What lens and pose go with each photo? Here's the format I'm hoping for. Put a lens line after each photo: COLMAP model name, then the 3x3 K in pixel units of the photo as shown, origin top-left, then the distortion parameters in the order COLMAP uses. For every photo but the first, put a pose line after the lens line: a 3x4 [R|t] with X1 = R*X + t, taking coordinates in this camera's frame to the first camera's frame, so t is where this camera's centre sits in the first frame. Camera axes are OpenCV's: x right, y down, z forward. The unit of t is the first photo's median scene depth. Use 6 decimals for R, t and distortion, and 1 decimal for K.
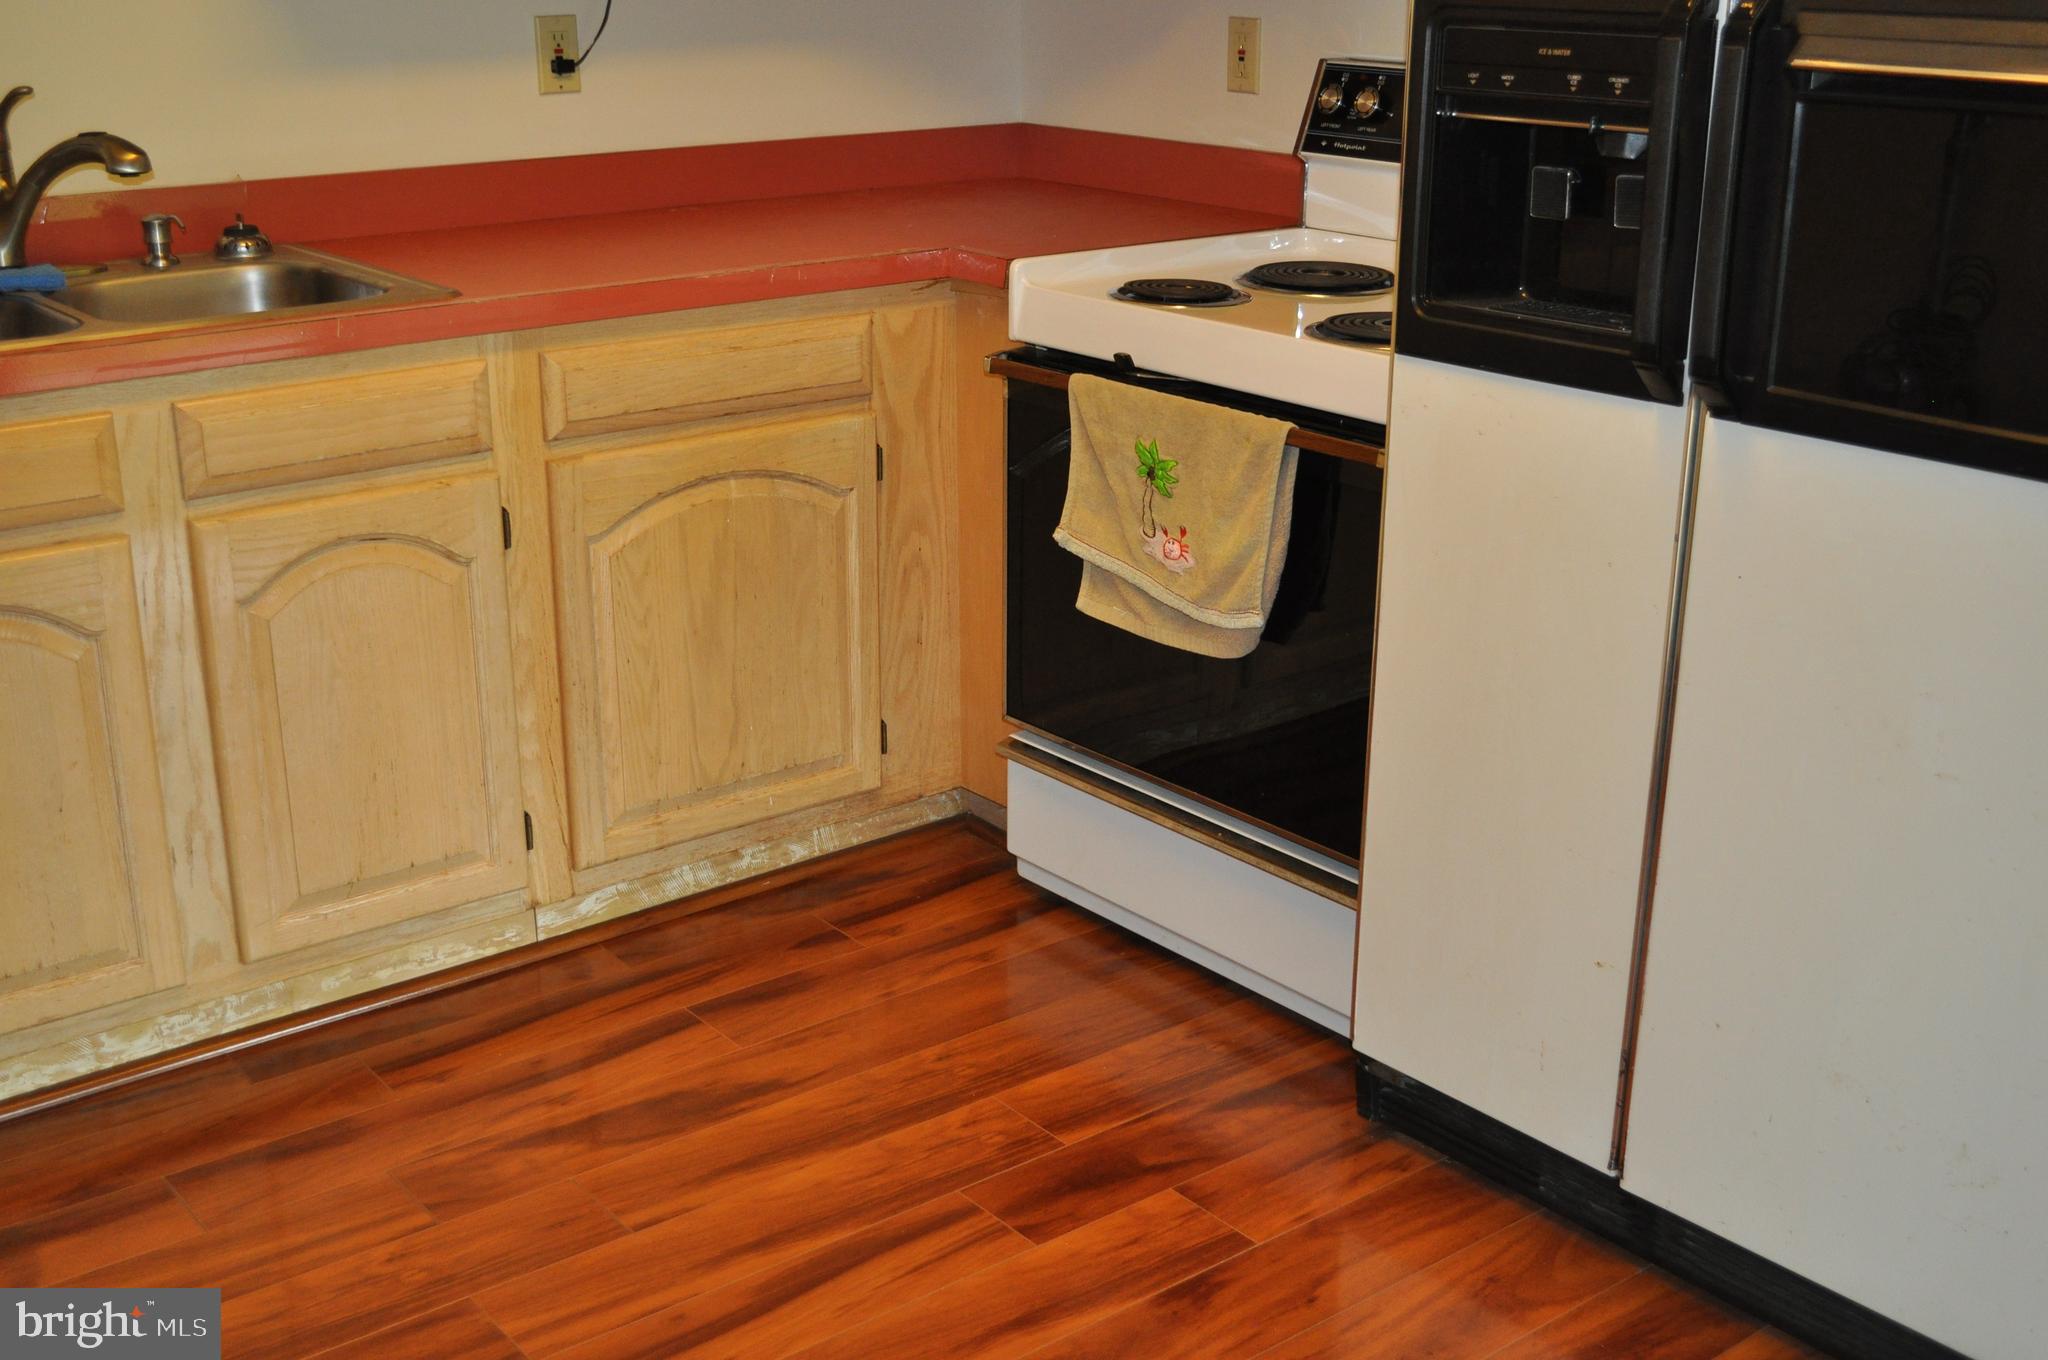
lens RADIAL K [[2316.9, 0, 1022.3], [0, 2316.9, 701.7], [0, 0, 1]] dist [-0.050153, 0.002566]
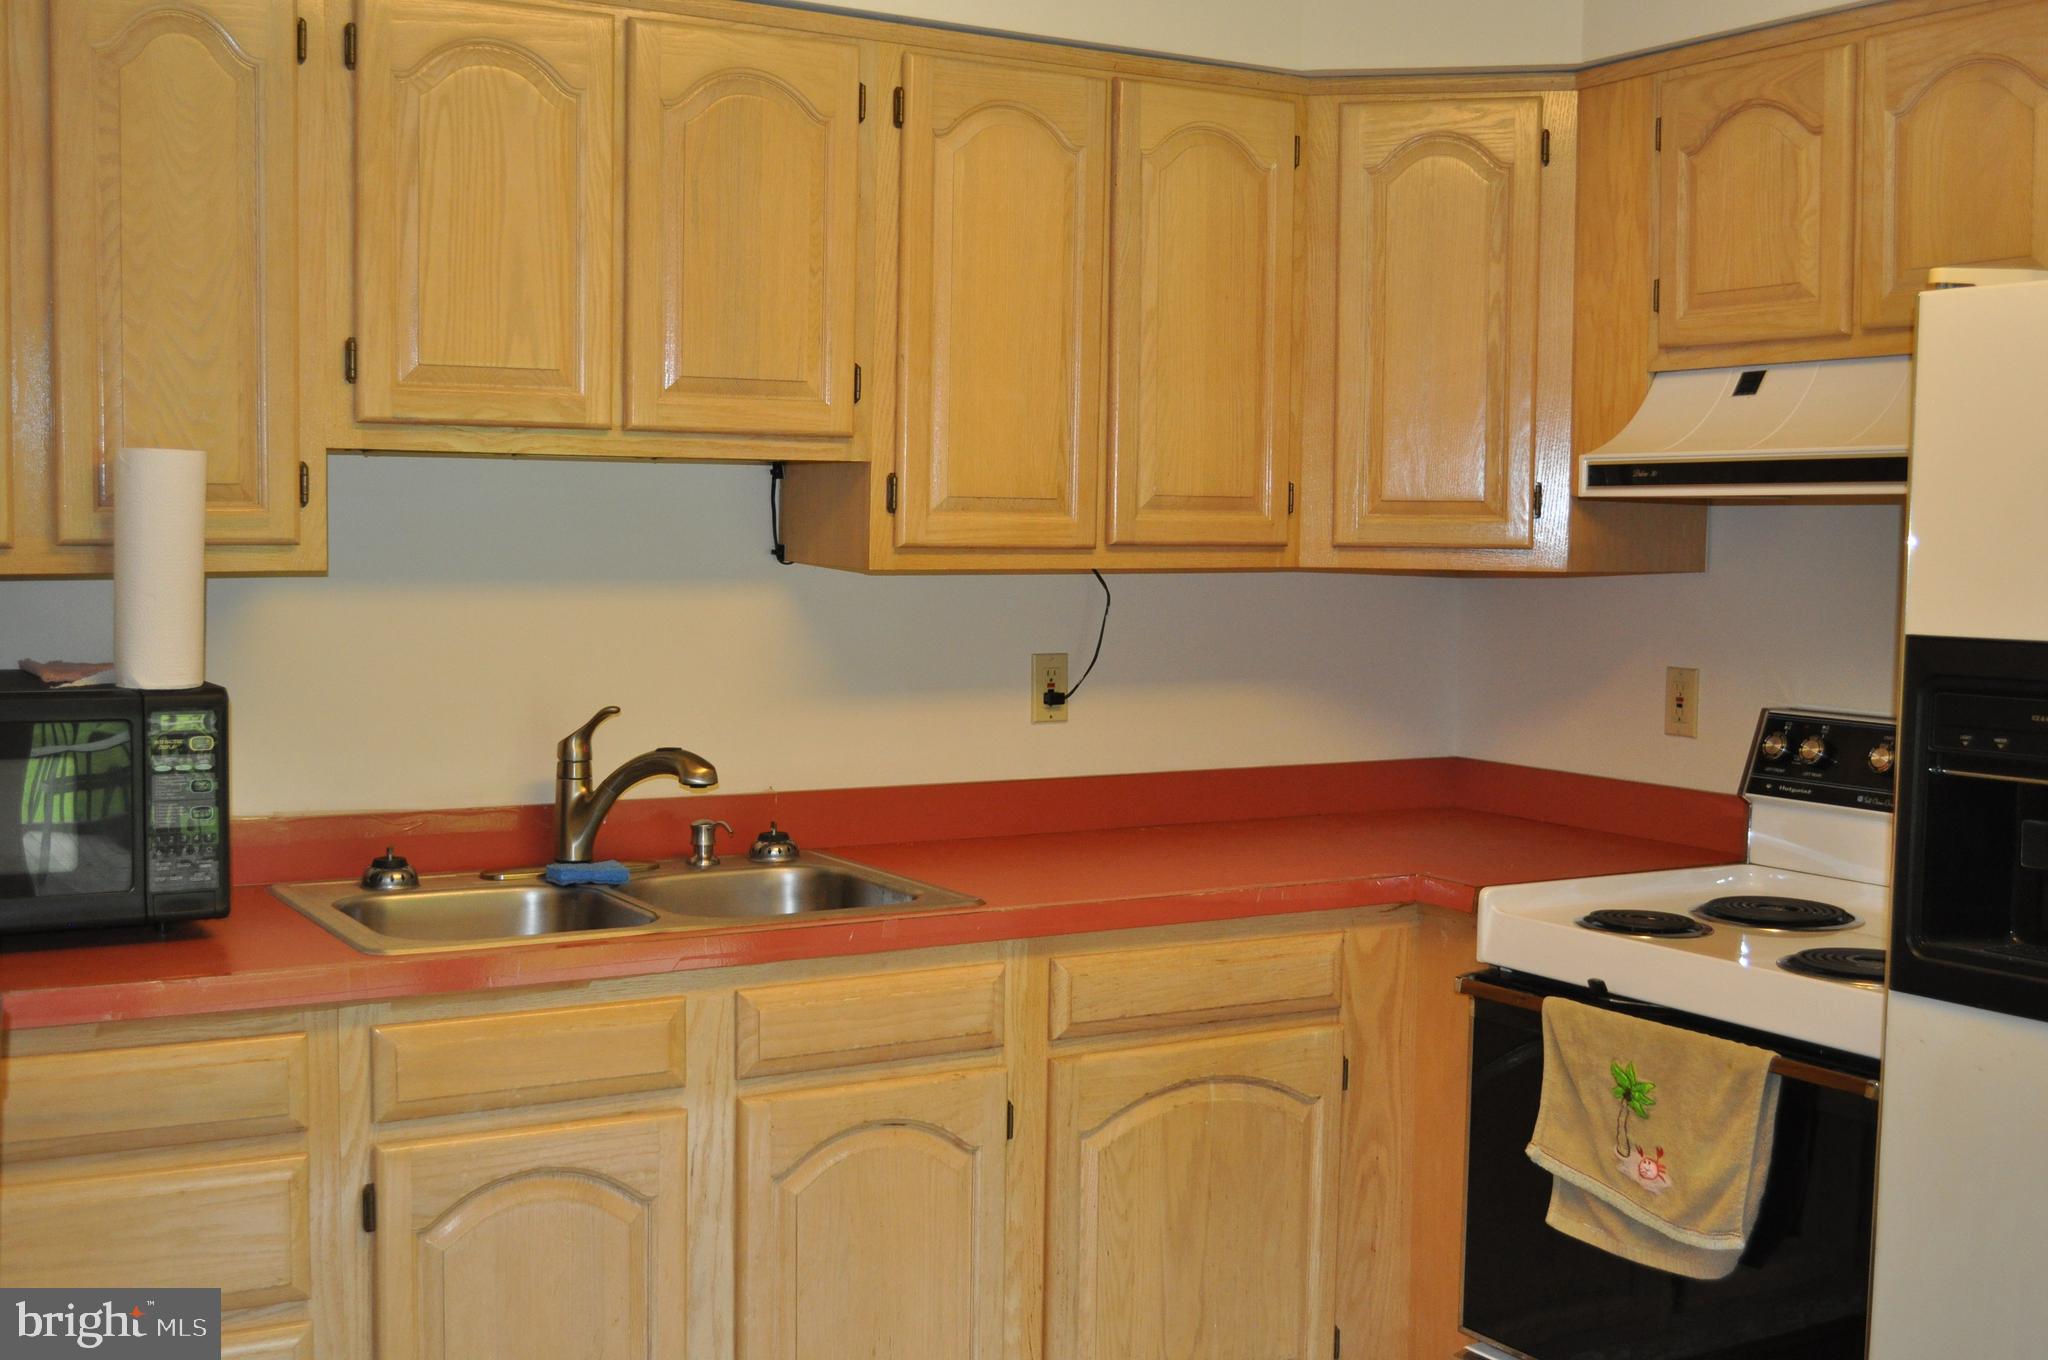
lens RADIAL K [[2316.9, 0, 1022.3], [0, 2316.9, 701.7], [0, 0, 1]] dist [-0.050153, 0.002566]
pose [[0.990444, 0.021873, -0.136169, -0.074157], [-0.056103, 0.965857, -0.252928, 0.008252], [0.125988, 0.258150, 0.957855, -0.074966]]
